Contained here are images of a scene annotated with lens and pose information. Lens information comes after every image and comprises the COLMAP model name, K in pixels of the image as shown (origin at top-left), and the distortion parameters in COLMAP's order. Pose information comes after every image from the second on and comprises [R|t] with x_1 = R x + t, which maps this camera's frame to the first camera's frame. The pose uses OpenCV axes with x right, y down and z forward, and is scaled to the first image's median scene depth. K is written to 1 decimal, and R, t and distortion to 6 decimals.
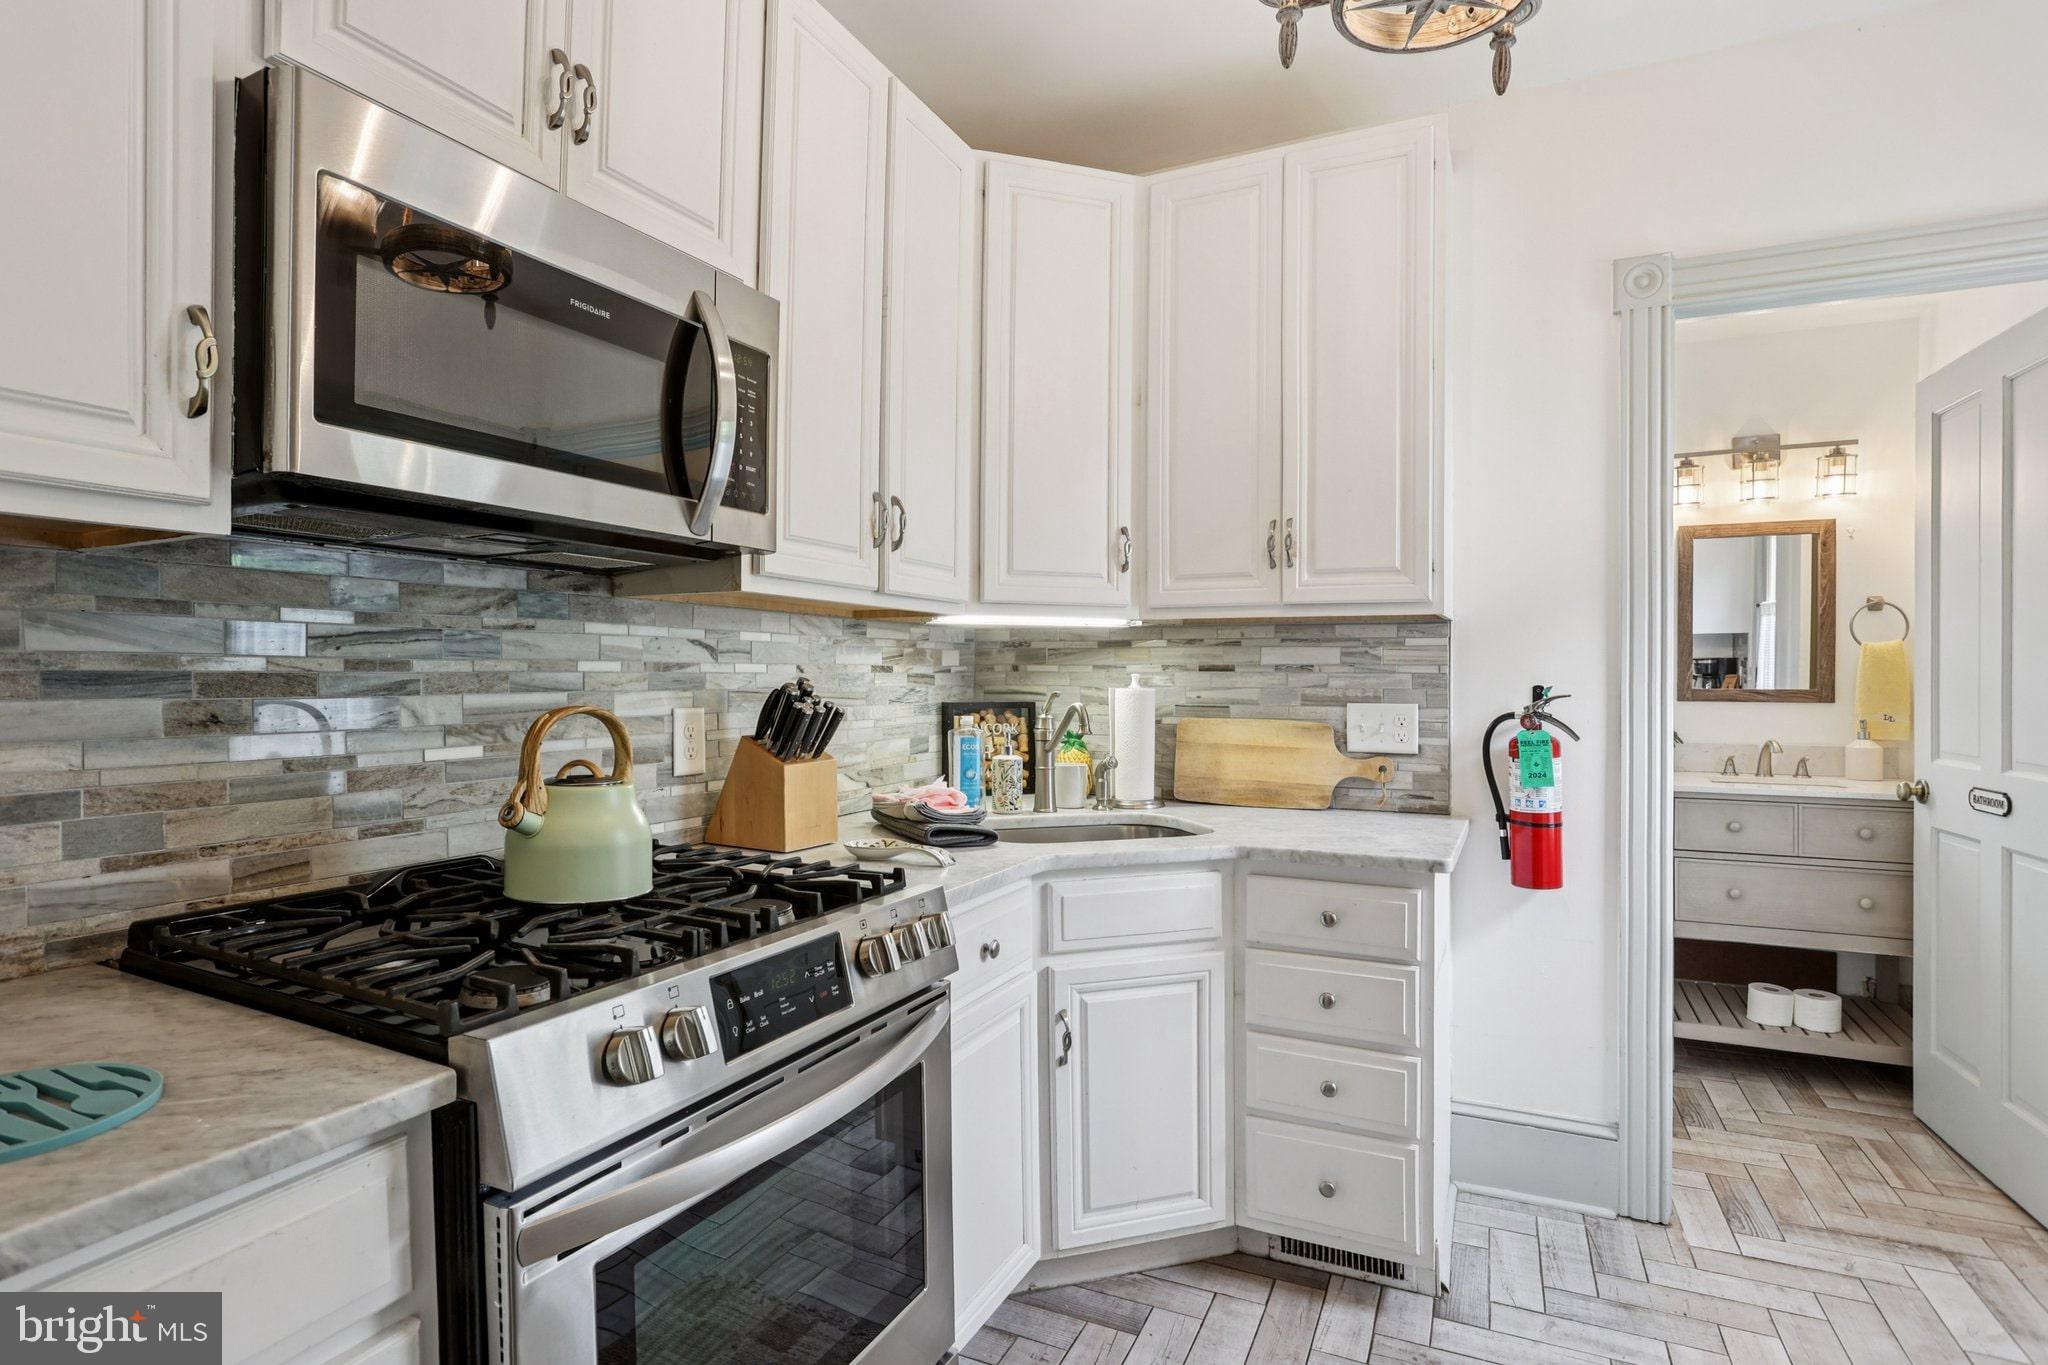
lens RADIAL K [[1036.4, 0, 994.1], [0, 1036.4, 686.6], [0, 0, 1]] dist [-0.029418, 0.002294]
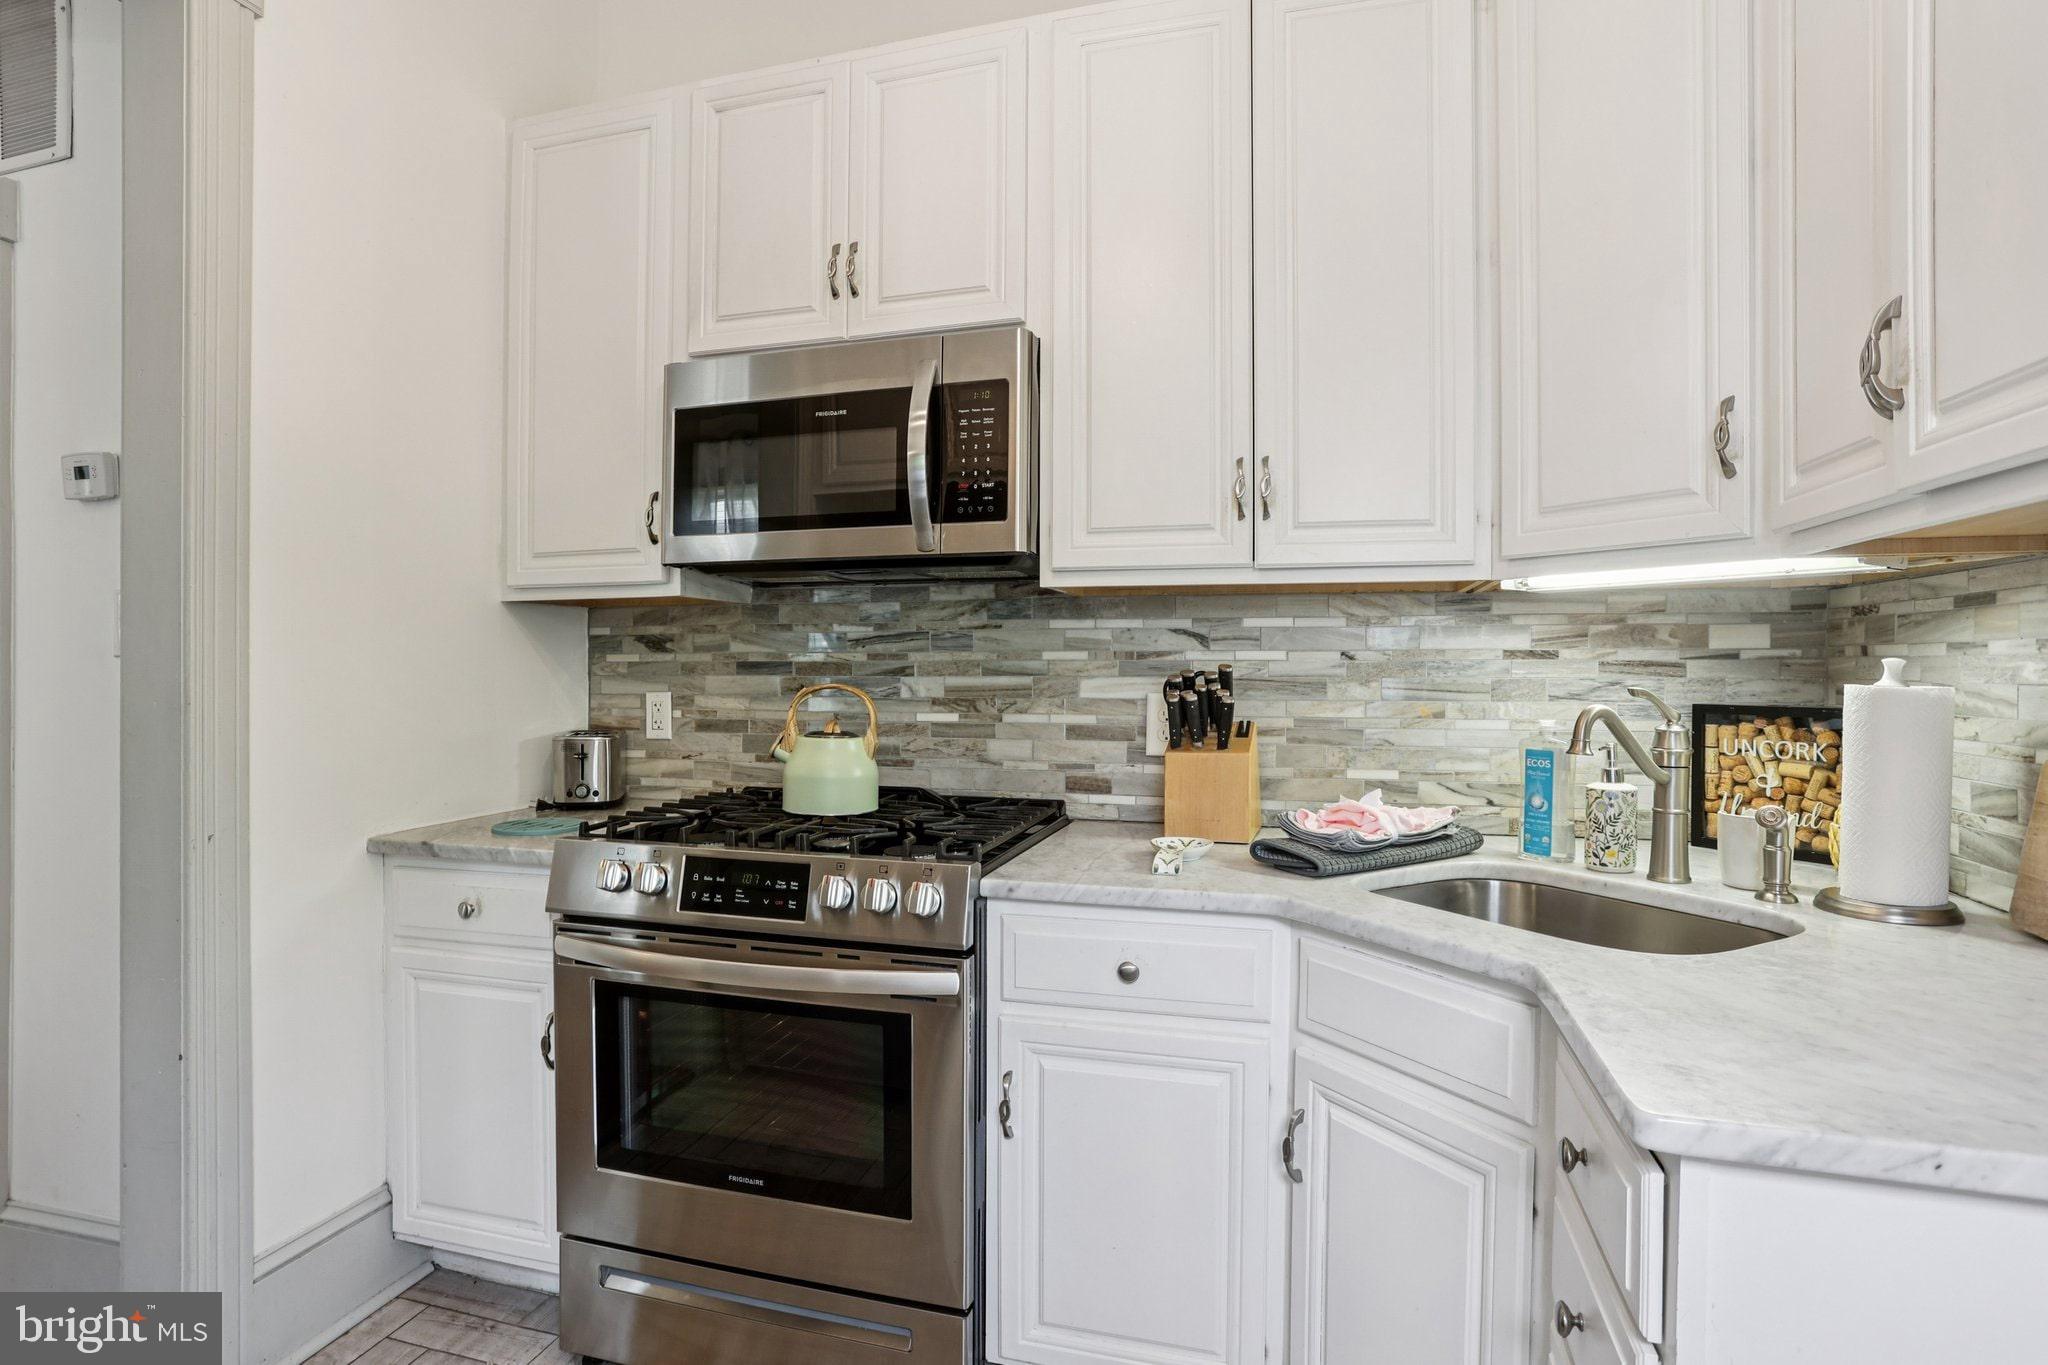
lens RADIAL K [[1036.4, 0, 942.9], [0, 1036.4, 690.6], [0, 0, 1]] dist [-0.029418, 0.002294]
pose [[0.181080, 0.024696, -0.983158, 0.876809], [-0.009451, 0.999682, 0.023370, -0.006458], [0.983423, 0.005060, 0.181256, 0.718558]]
